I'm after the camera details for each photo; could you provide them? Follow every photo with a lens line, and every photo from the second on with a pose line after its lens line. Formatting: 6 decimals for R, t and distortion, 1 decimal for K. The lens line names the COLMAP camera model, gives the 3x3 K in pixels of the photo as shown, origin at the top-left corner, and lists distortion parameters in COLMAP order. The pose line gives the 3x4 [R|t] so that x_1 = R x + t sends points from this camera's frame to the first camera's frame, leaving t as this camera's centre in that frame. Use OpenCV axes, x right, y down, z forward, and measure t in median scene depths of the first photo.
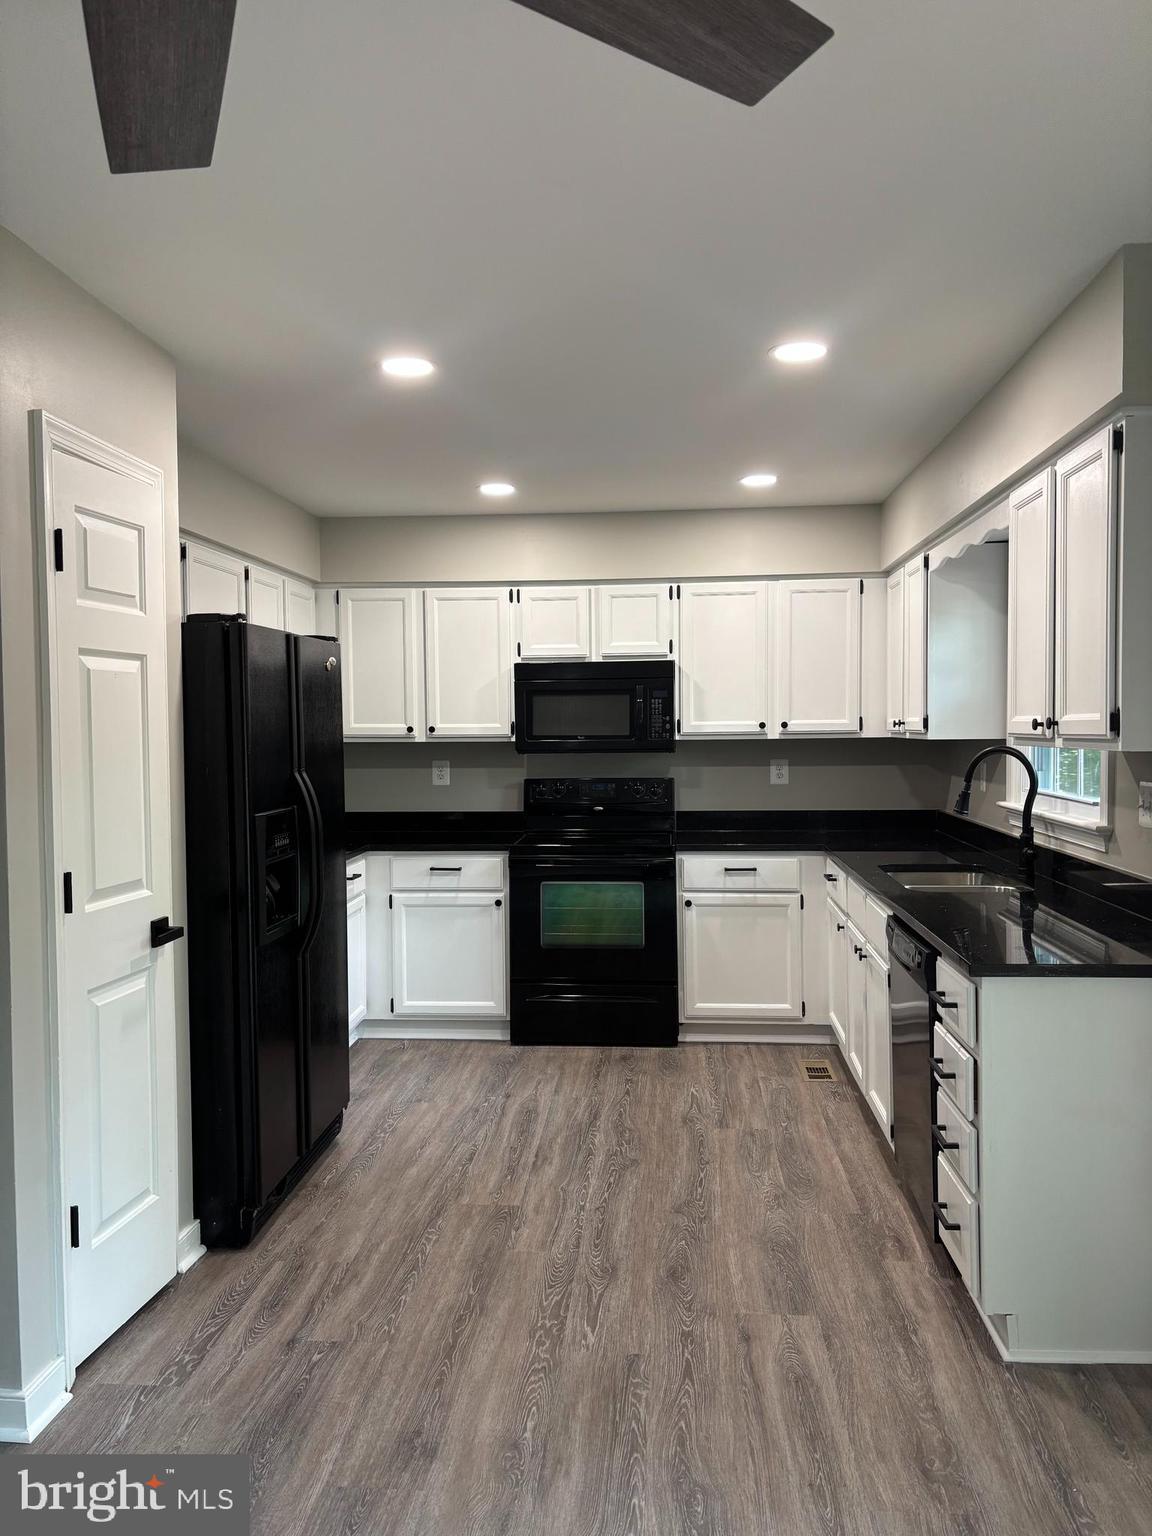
lens RADIAL K [[1151.2, 0, 576.0], [0, 1151.2, 768.0], [0, 0, 1]] dist [-0.009555, -0.005265]
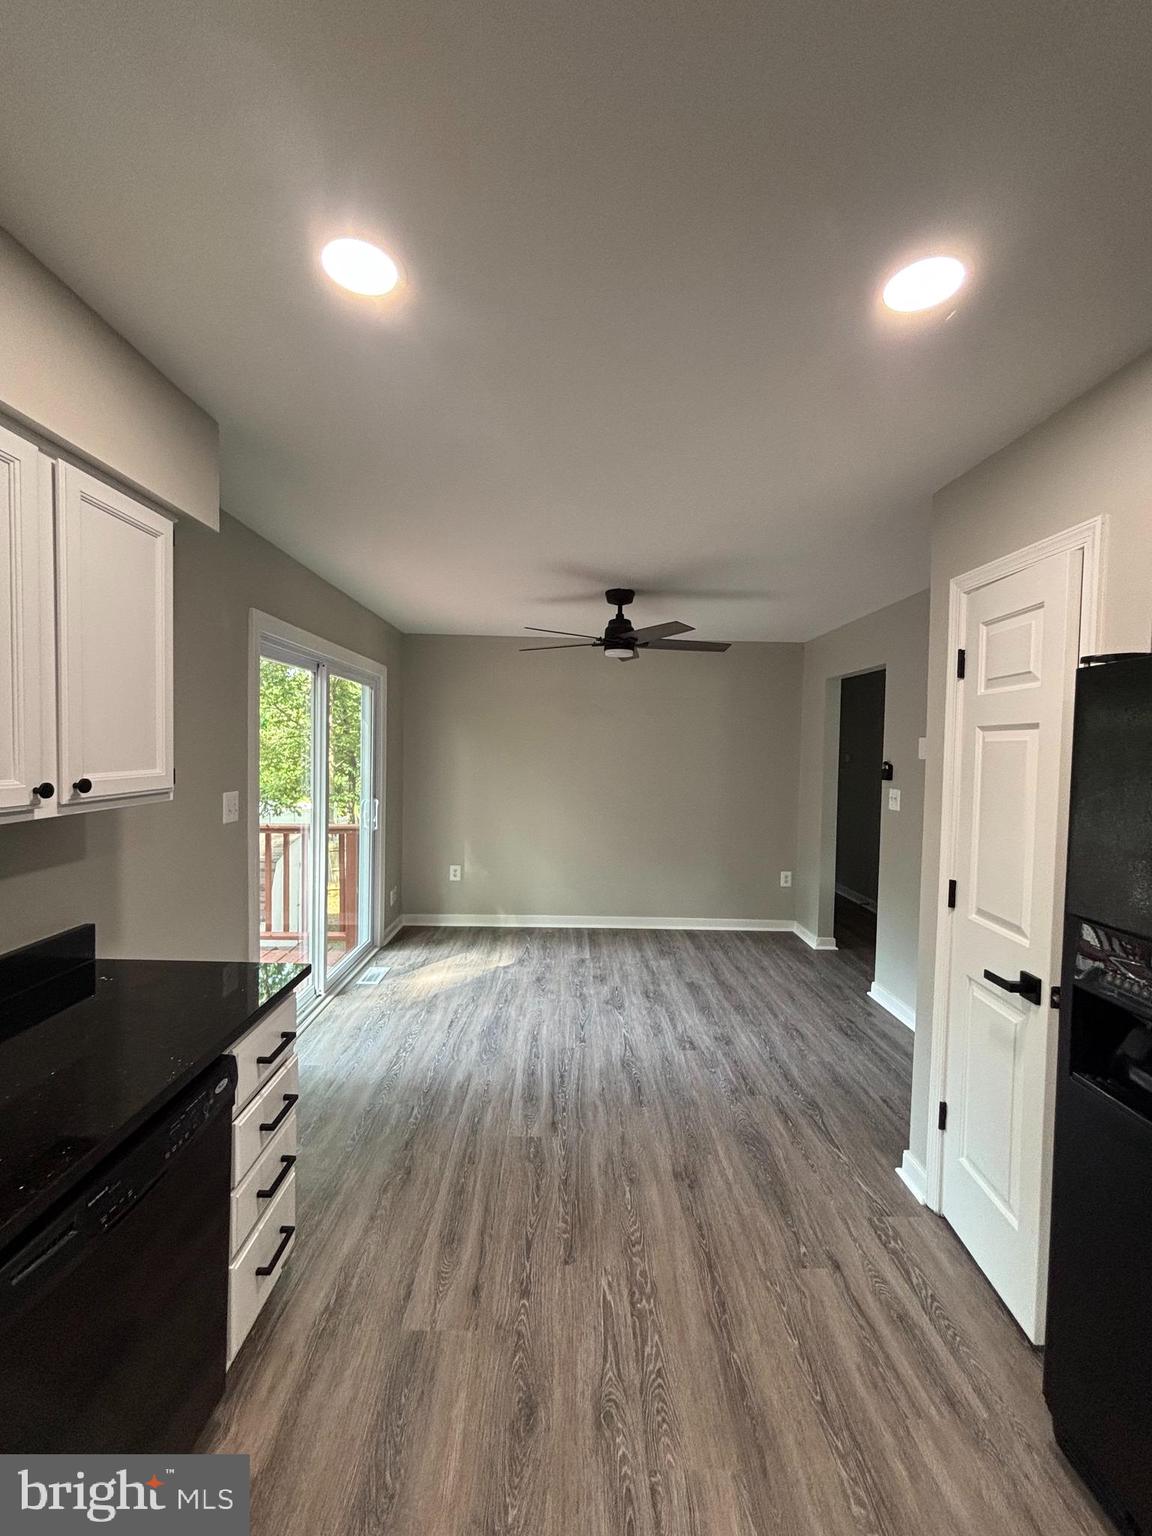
lens RADIAL K [[615.8, 0, 577.3], [0, 615.8, 770.7], [0, 0, 1]] dist [-0.030737, -0.000055]
pose [[-0.995109, -0.007358, -0.098505, 0.116825], [-0.014991, 0.996921, 0.076970, -0.102532], [0.097635, 0.078070, -0.992155, 1.705443]]
